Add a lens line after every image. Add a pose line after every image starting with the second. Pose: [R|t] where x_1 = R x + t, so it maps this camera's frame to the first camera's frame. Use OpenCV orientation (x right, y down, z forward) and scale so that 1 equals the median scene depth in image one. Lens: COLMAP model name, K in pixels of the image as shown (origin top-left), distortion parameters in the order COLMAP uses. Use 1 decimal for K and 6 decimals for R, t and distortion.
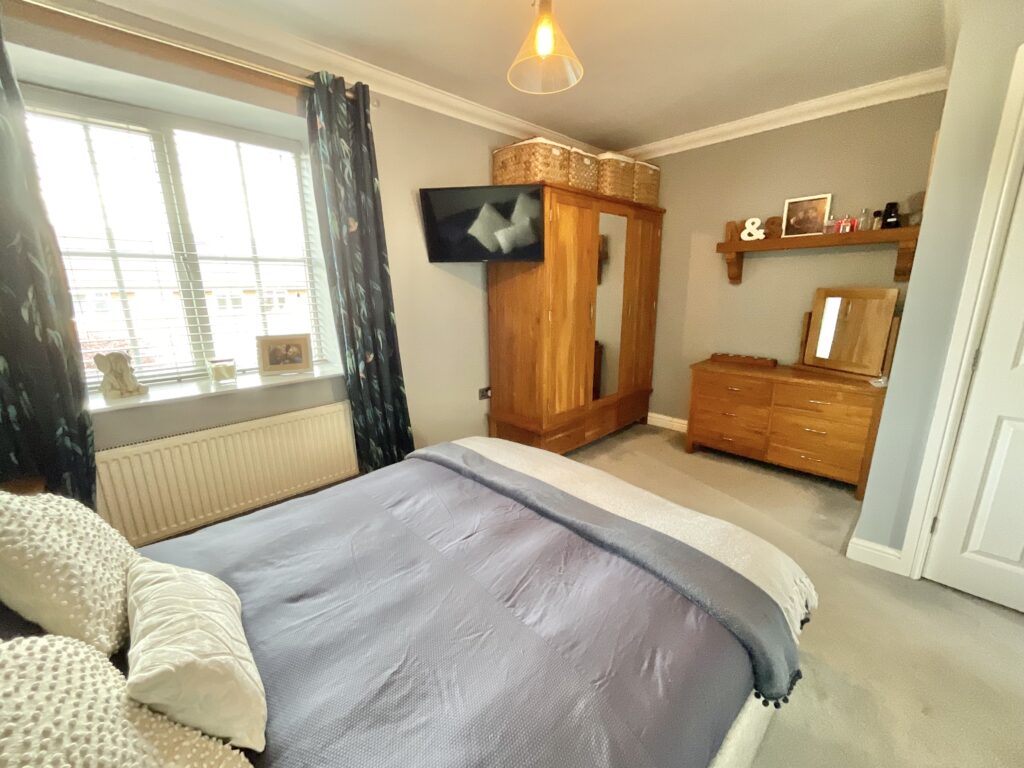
lens RADIAL K [[411.3, 0, 502.3], [0, 411.3, 384.8], [0, 0, 1]] dist [0.002144, 0.000379]
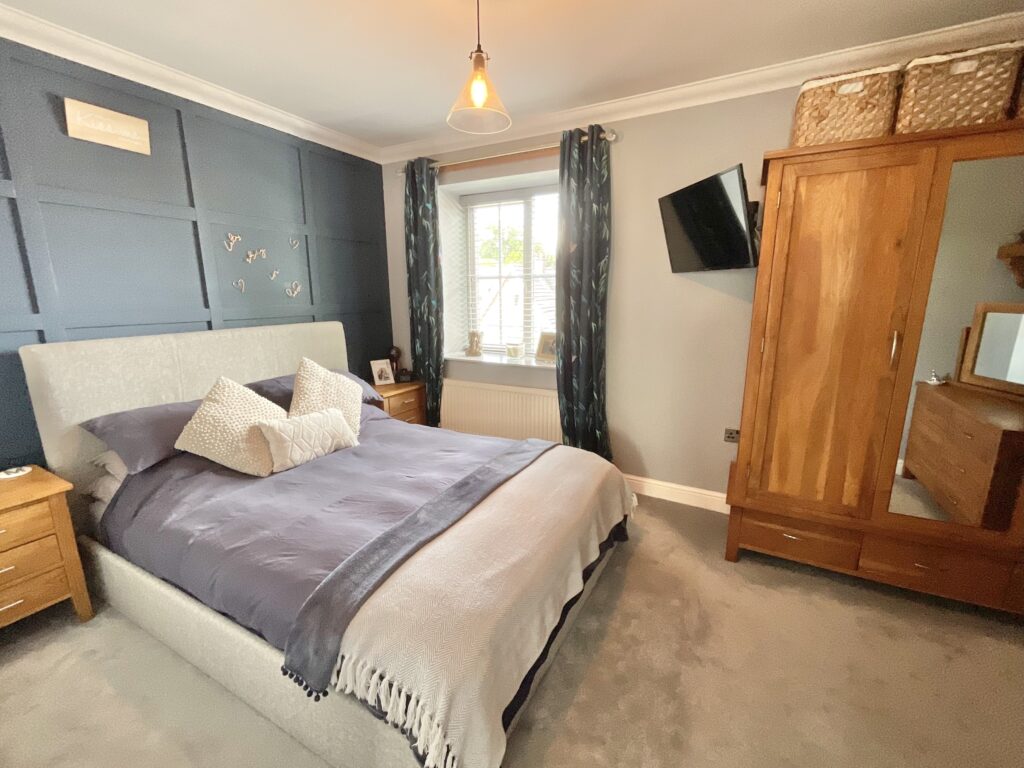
lens RADIAL K [[411.3, 0, 502.3], [0, 411.3, 384.8], [0, 0, 1]] dist [0.002144, 0.000379]
pose [[0.335503, 0.214507, -0.917292, 0.757997], [-0.226518, 0.963531, 0.142470, -0.125113], [0.914400, 0.159984, 0.371857, 0.434507]]
